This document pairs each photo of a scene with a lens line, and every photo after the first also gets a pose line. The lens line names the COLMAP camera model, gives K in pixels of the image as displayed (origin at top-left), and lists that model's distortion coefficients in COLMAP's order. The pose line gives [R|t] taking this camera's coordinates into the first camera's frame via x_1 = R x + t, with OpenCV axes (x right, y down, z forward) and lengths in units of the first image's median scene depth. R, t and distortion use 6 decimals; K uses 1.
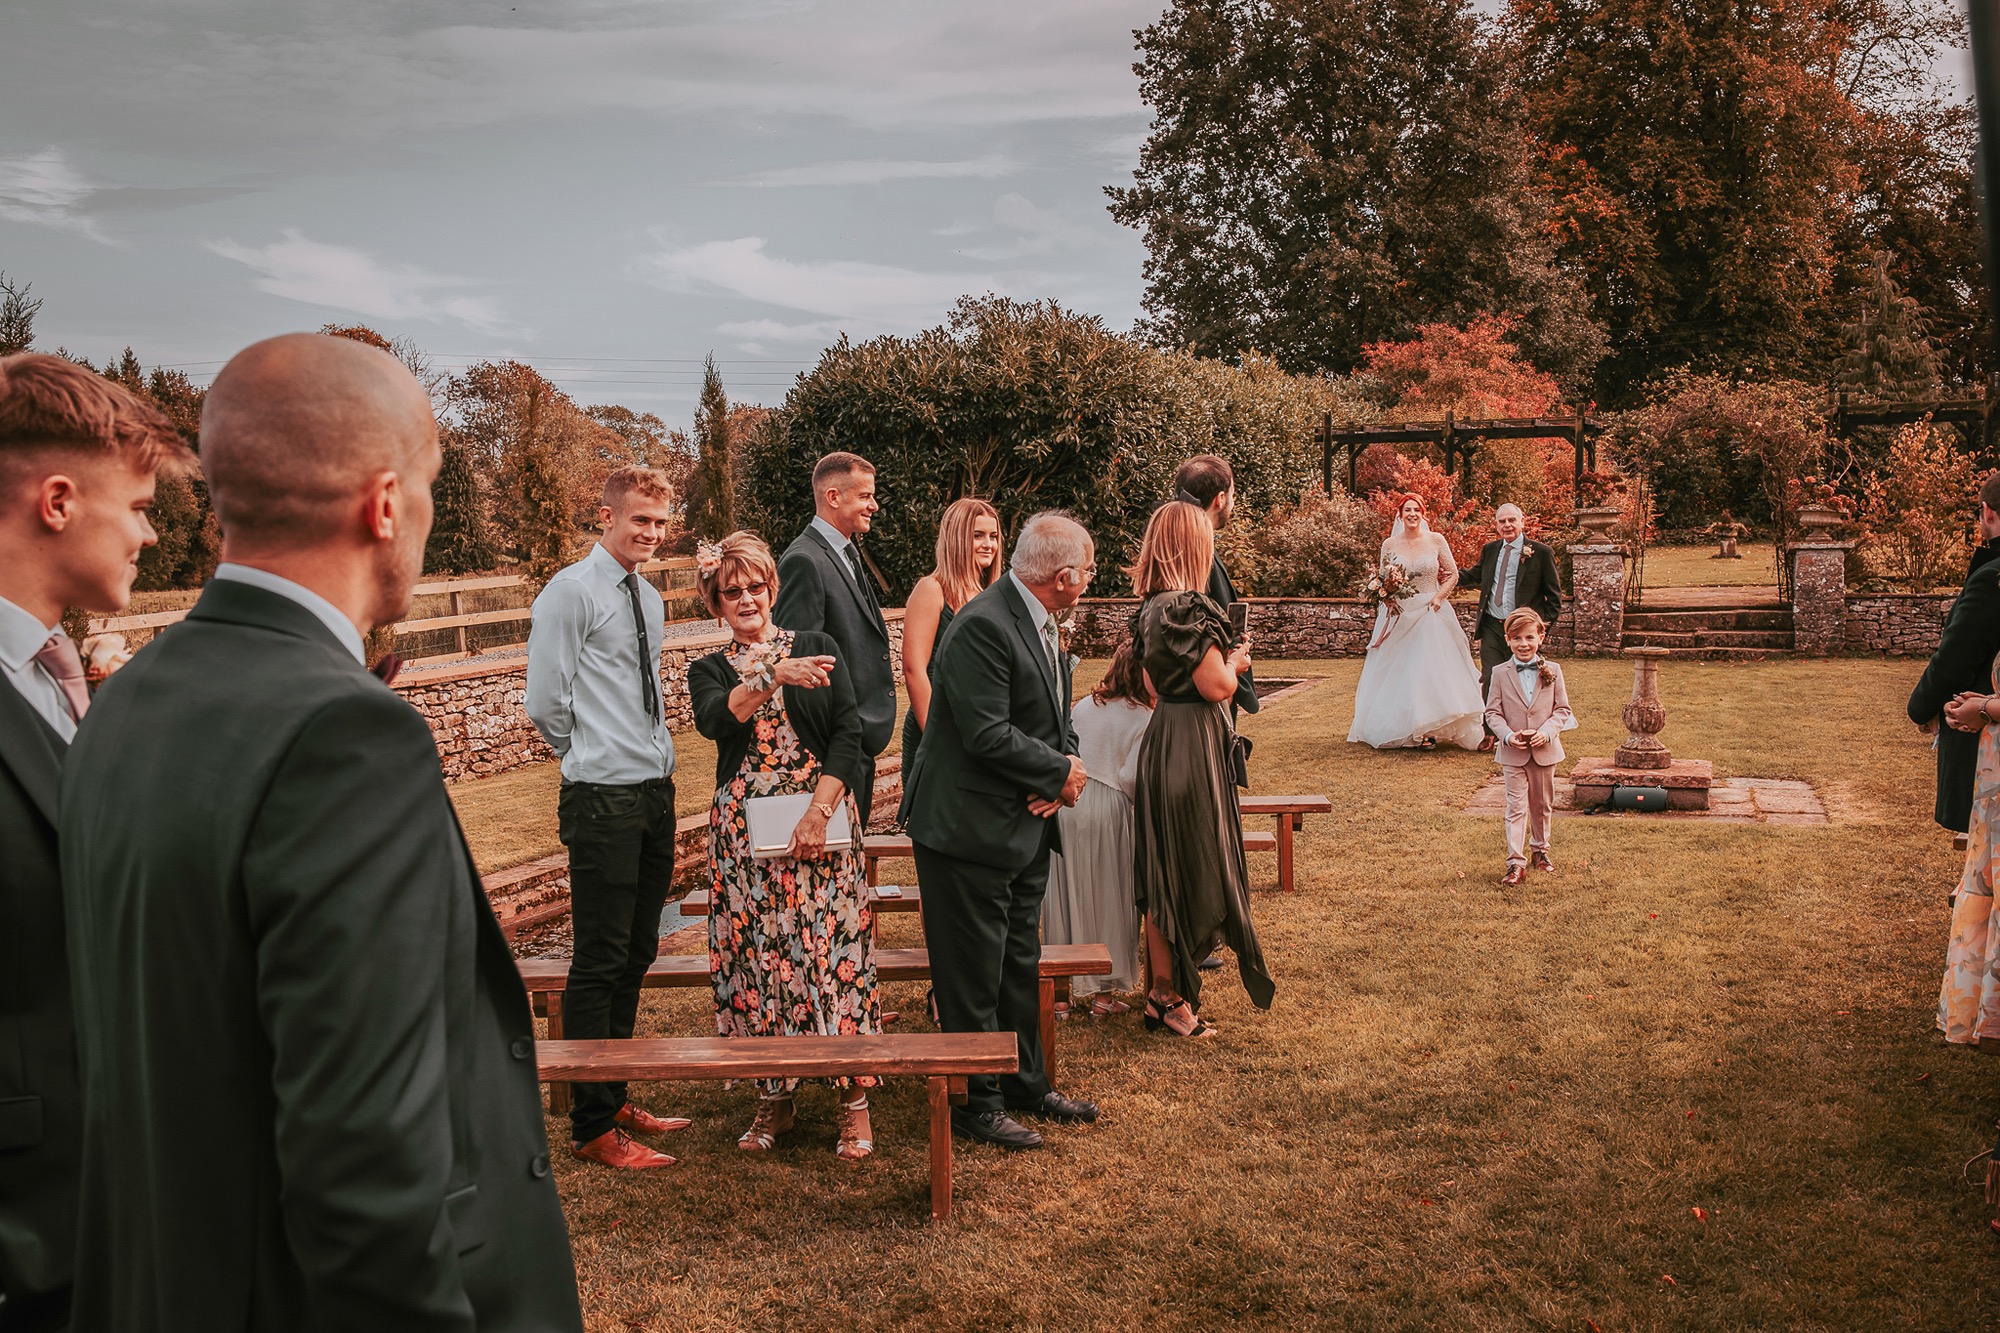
lens RADIAL K [[1933.1, 0, 1000.0], [0, 1933.1, 666.5], [0, 0, 1]] dist [-0.020956, 0.026053]
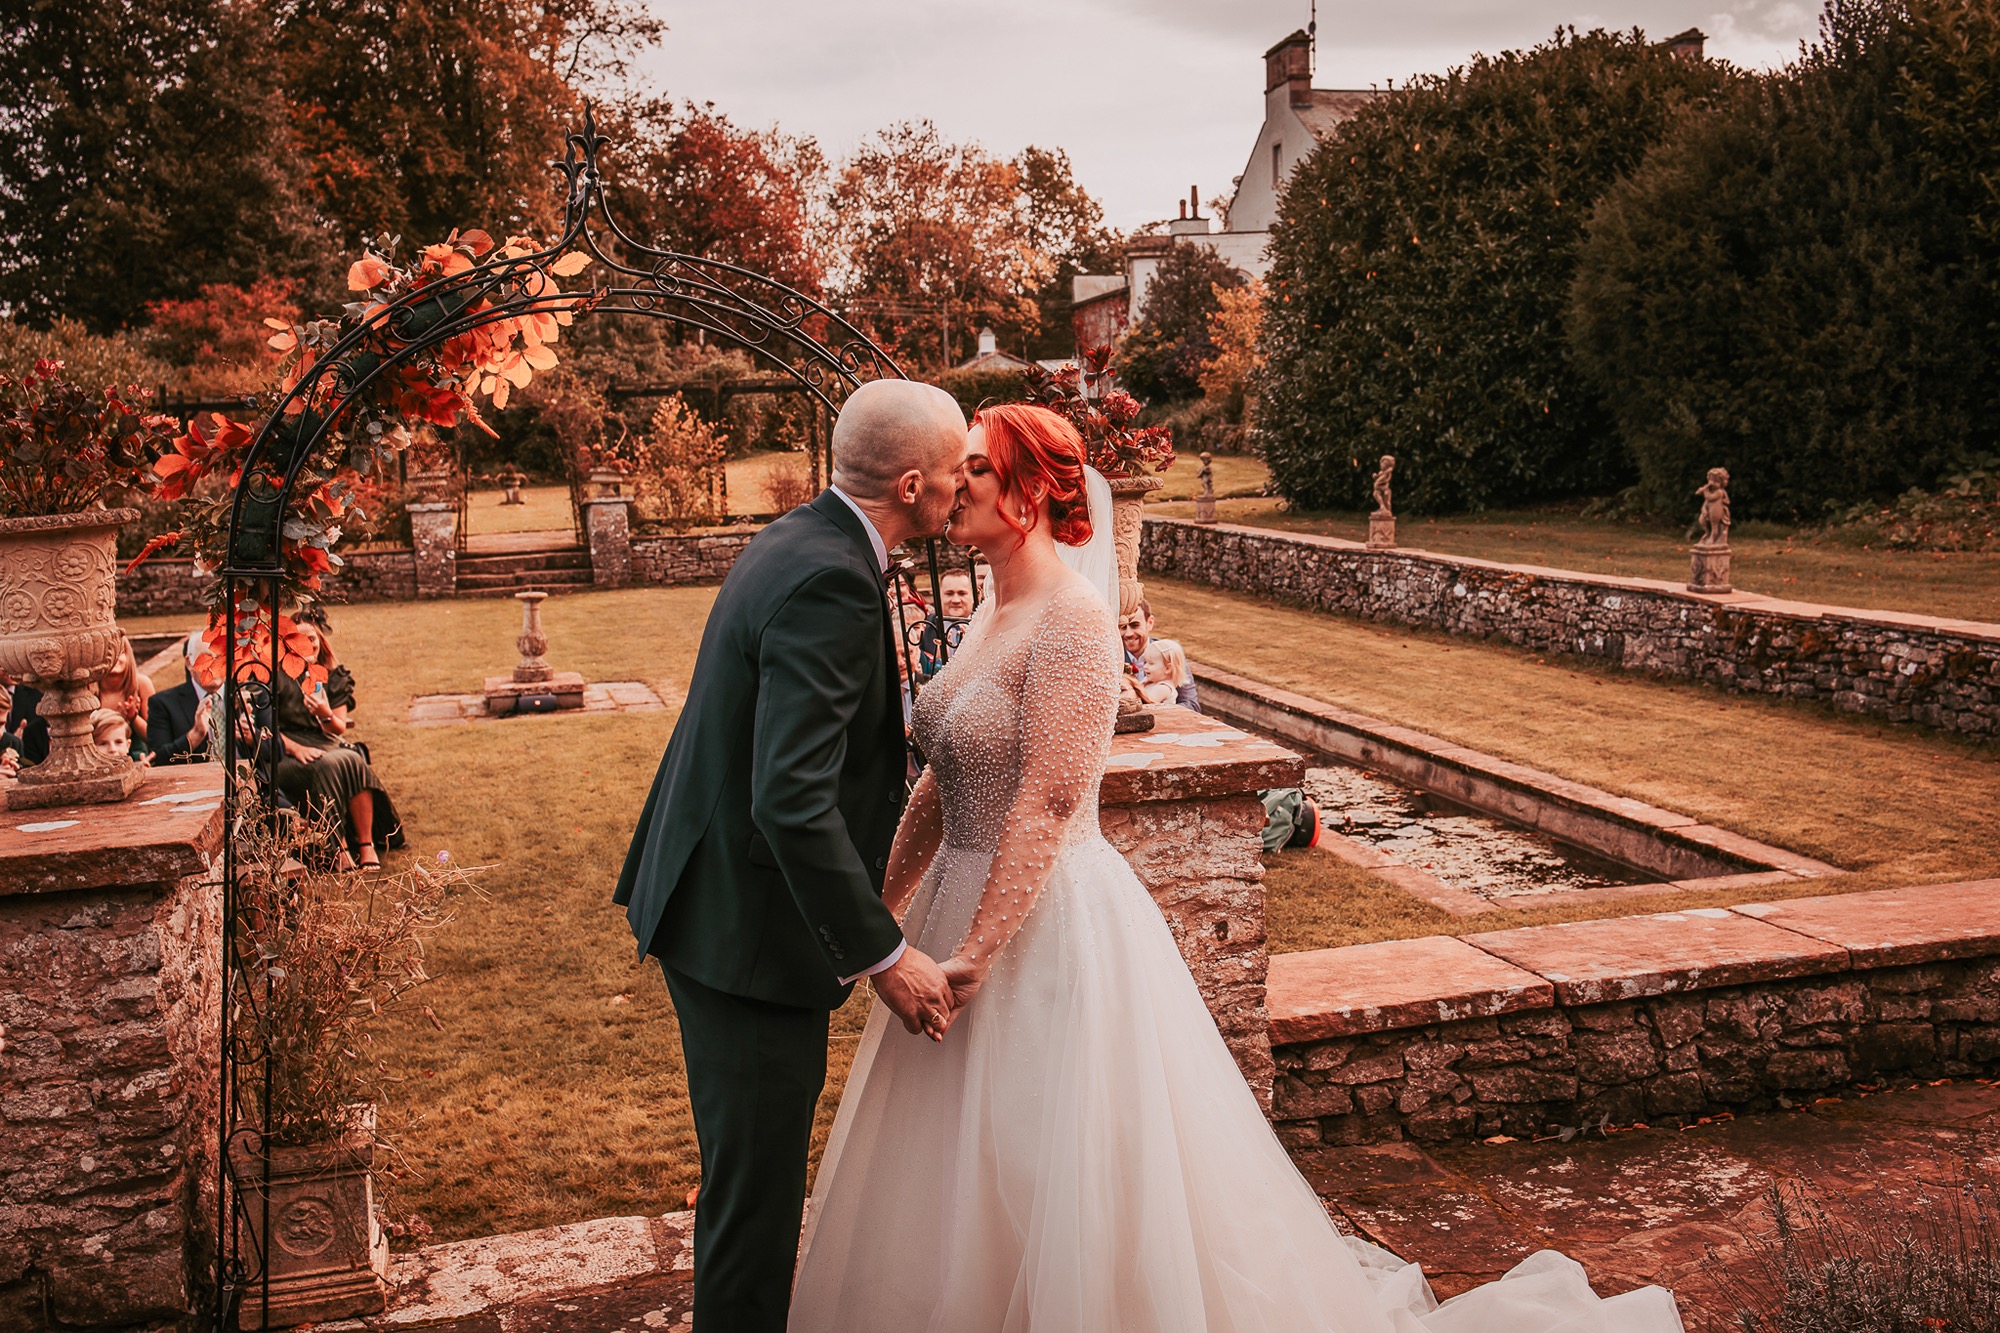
lens RADIAL K [[1933.1, 0, 1000.0], [0, 1933.1, 666.5], [0, 0, 1]] dist [-0.020956, 0.026053]
pose [[0.807076, -0.076896, 0.585419, -0.100643], [0.056638, 0.996994, 0.052873, -0.005776], [-0.587725, -0.009516, 0.809005, -0.150033]]
